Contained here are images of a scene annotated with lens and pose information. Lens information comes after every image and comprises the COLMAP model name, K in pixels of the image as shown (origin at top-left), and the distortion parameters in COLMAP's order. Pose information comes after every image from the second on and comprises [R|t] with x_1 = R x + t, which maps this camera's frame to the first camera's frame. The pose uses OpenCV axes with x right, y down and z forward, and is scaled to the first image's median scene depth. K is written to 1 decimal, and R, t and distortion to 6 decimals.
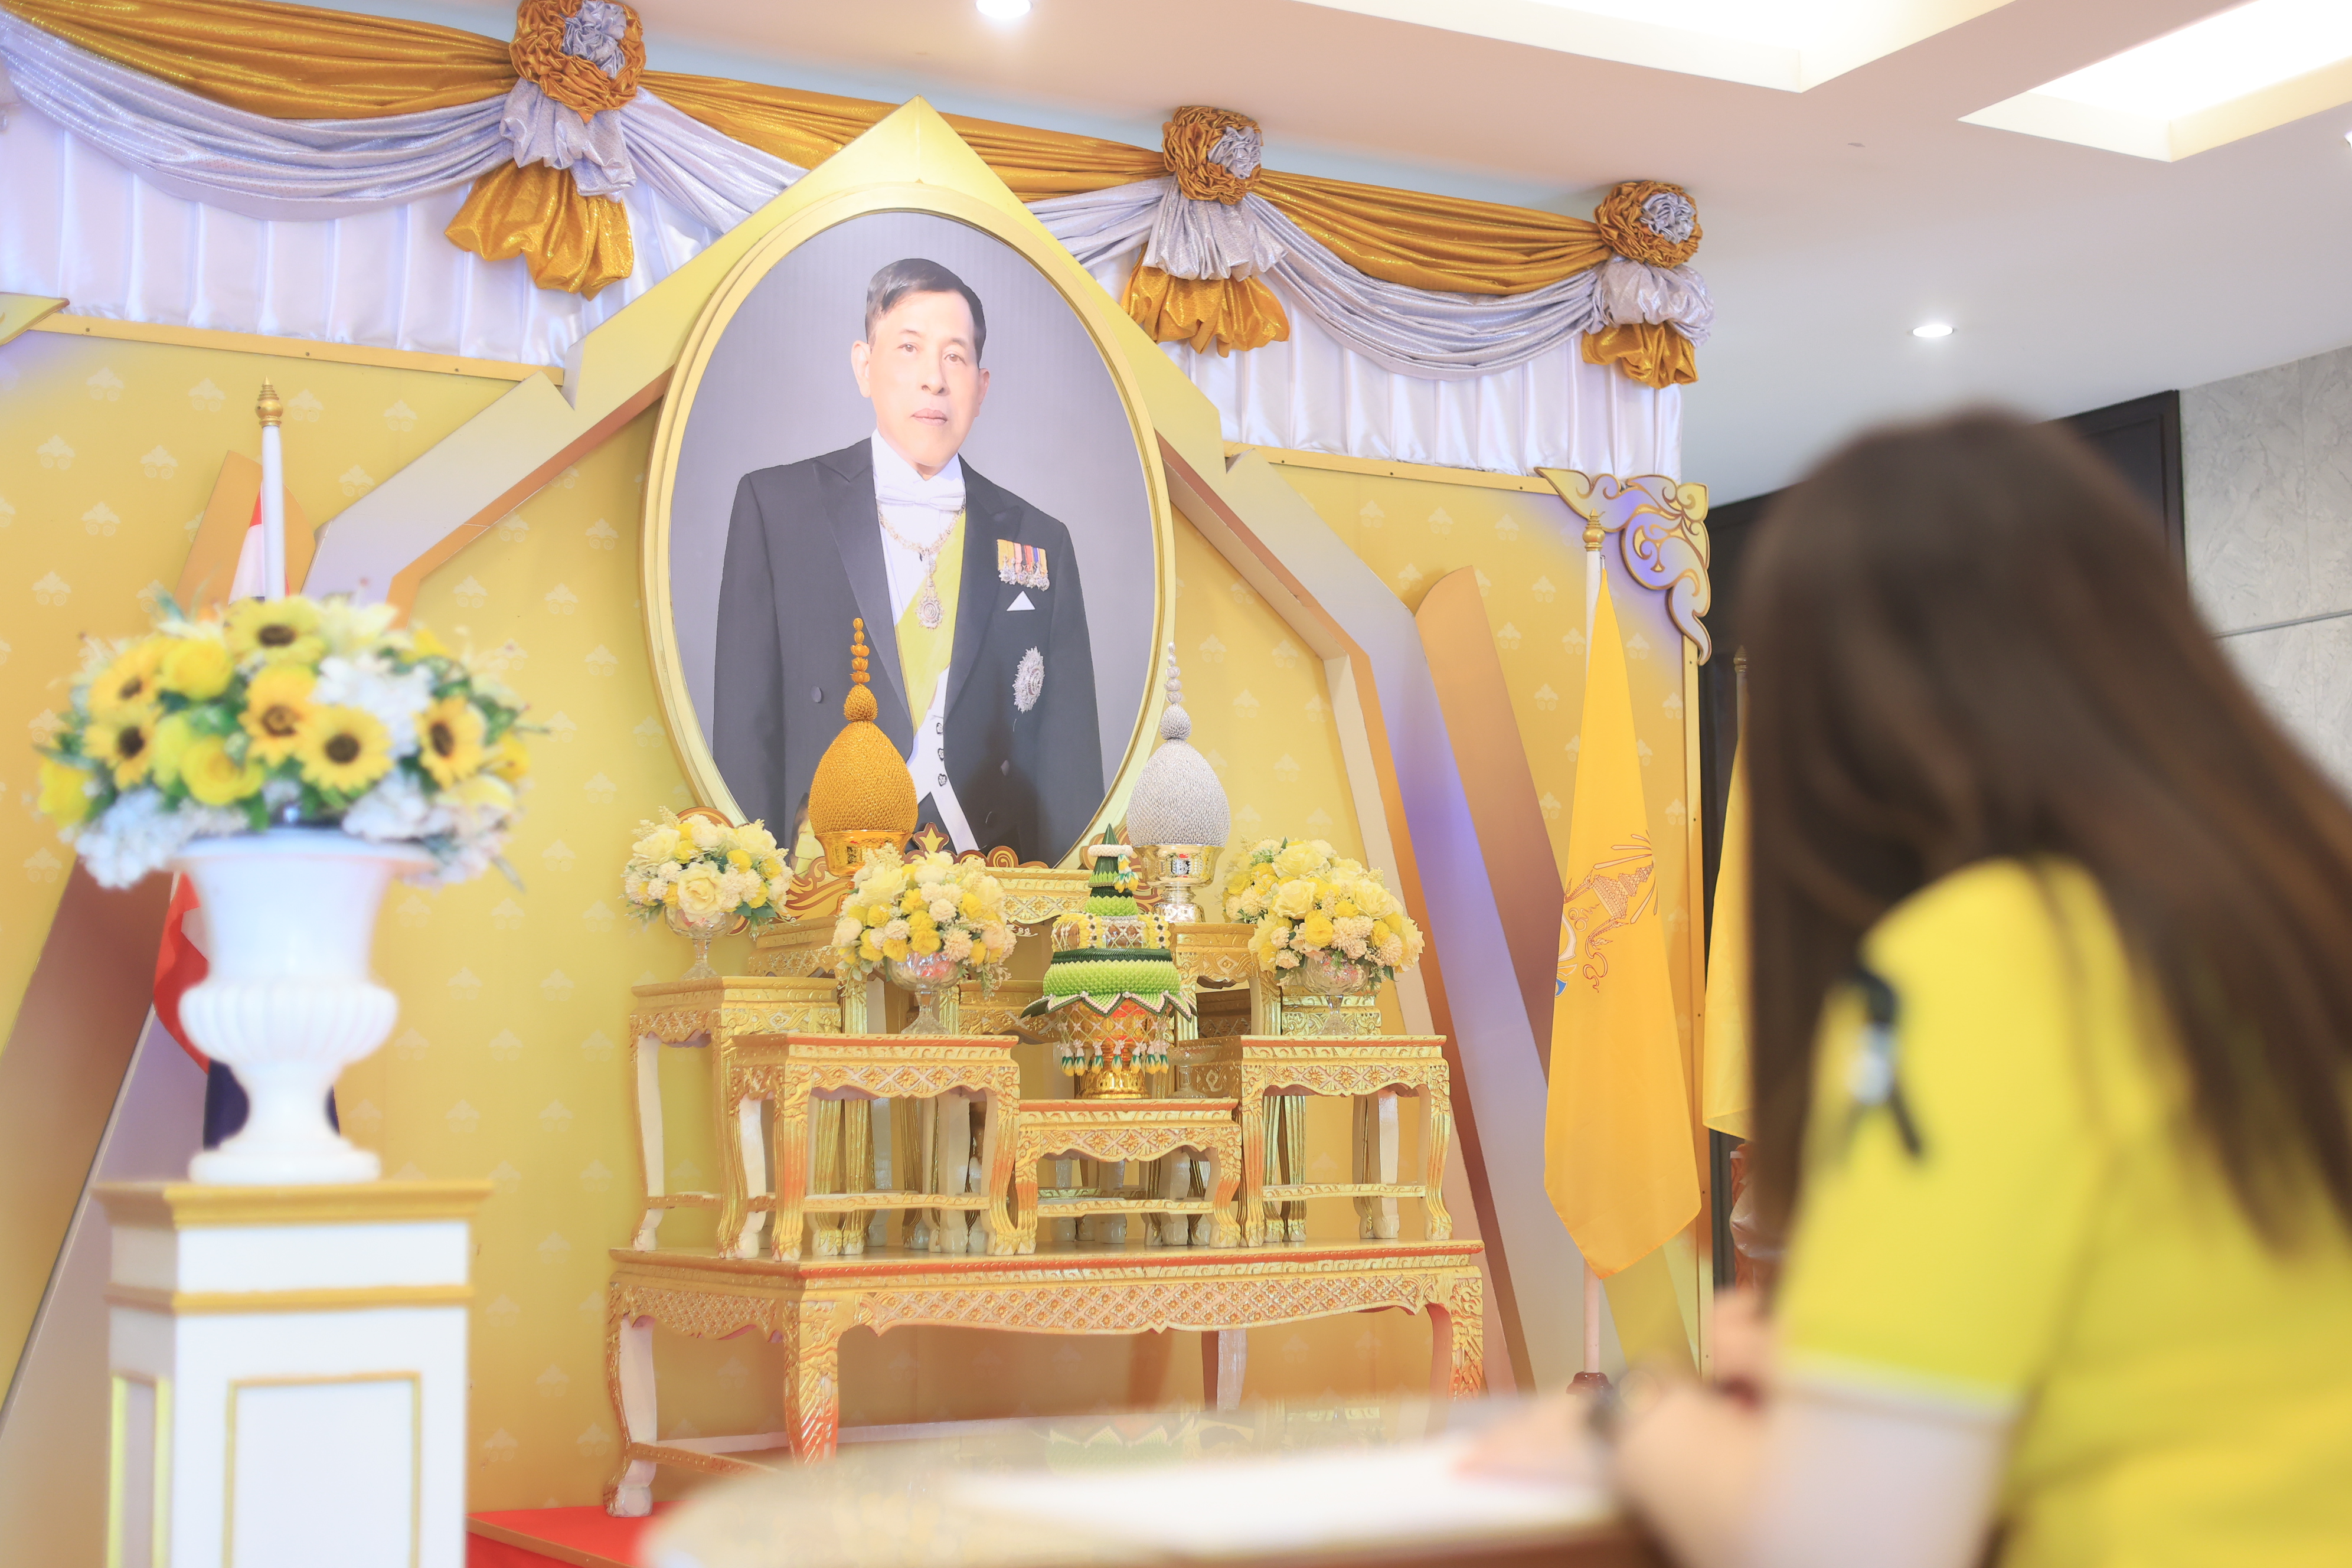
lens RADIAL K [[3367.0, 0, 1070.8], [0, 3367.0, 786.1], [0, 0, 1]] dist [0.011917, 0.000000]
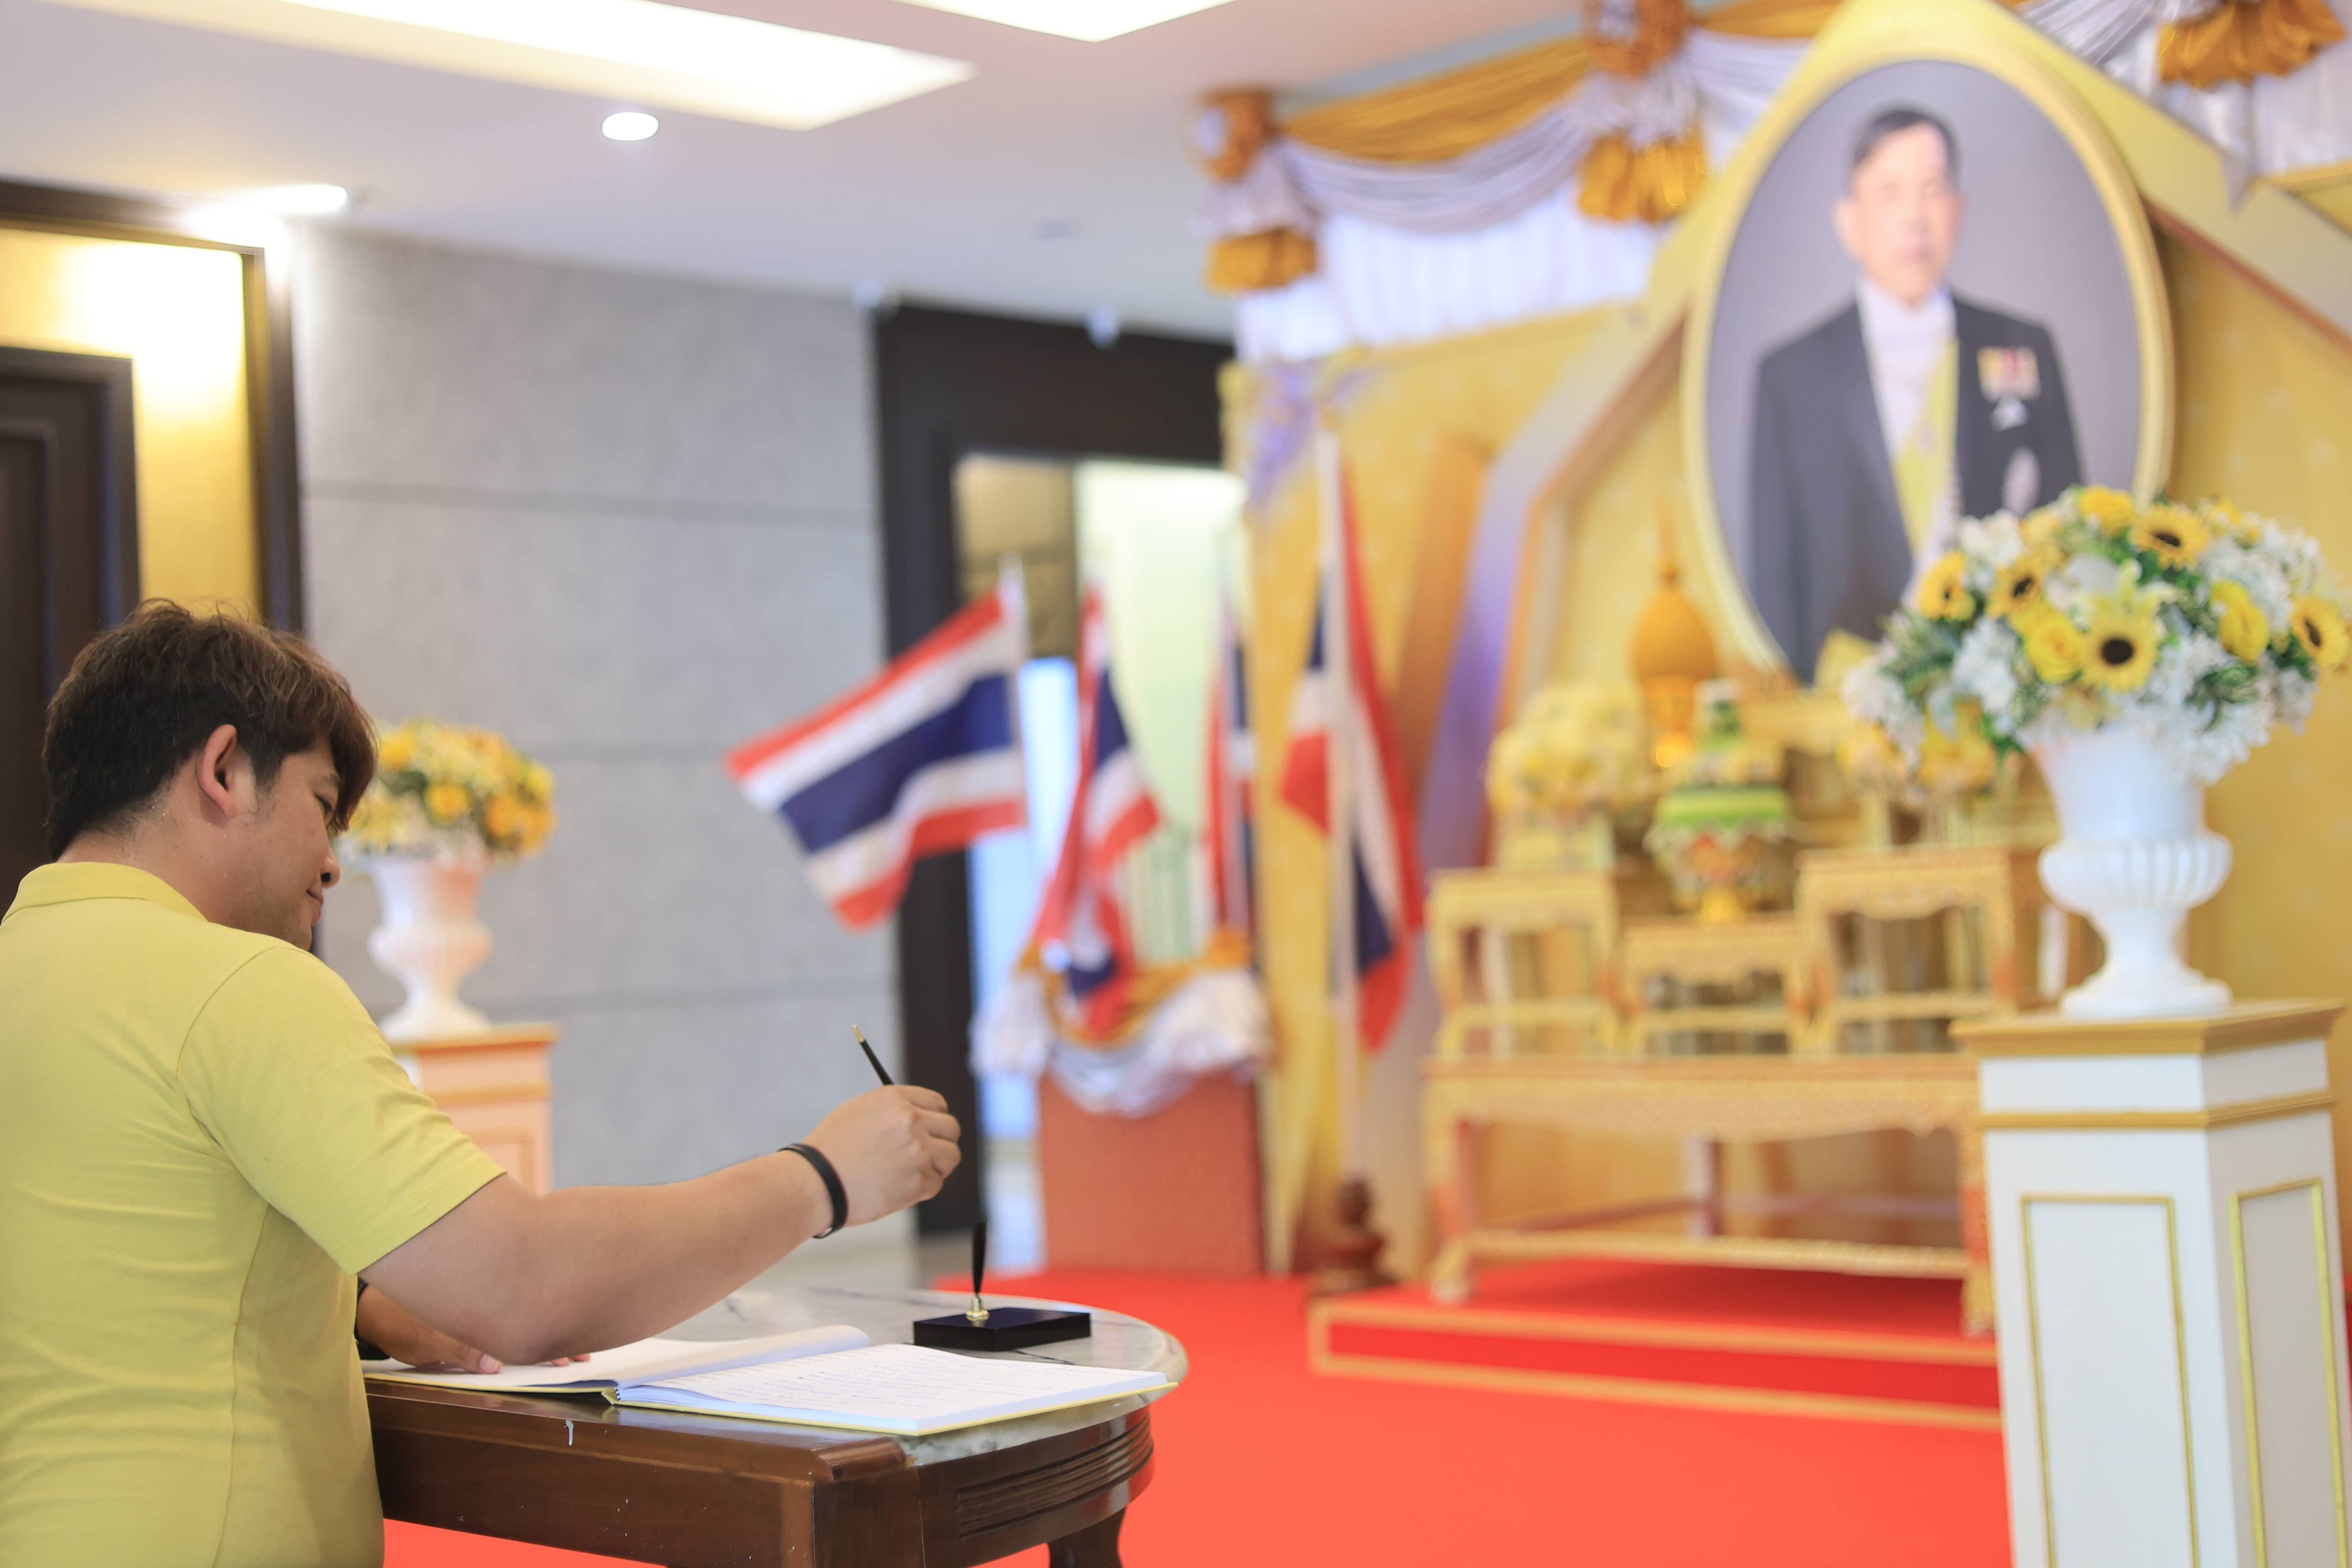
lens RADIAL K [[3367.0, 0, 1225.8], [0, 3367.0, 756.8], [0, 0, 1]] dist [0.011917, 0.000000]
pose [[0.298067, -0.047824, -0.953346, 0.892864], [0.142249, 0.989817, -0.005179, 0.020322], [0.943886, -0.134068, 0.301835, 0.464035]]
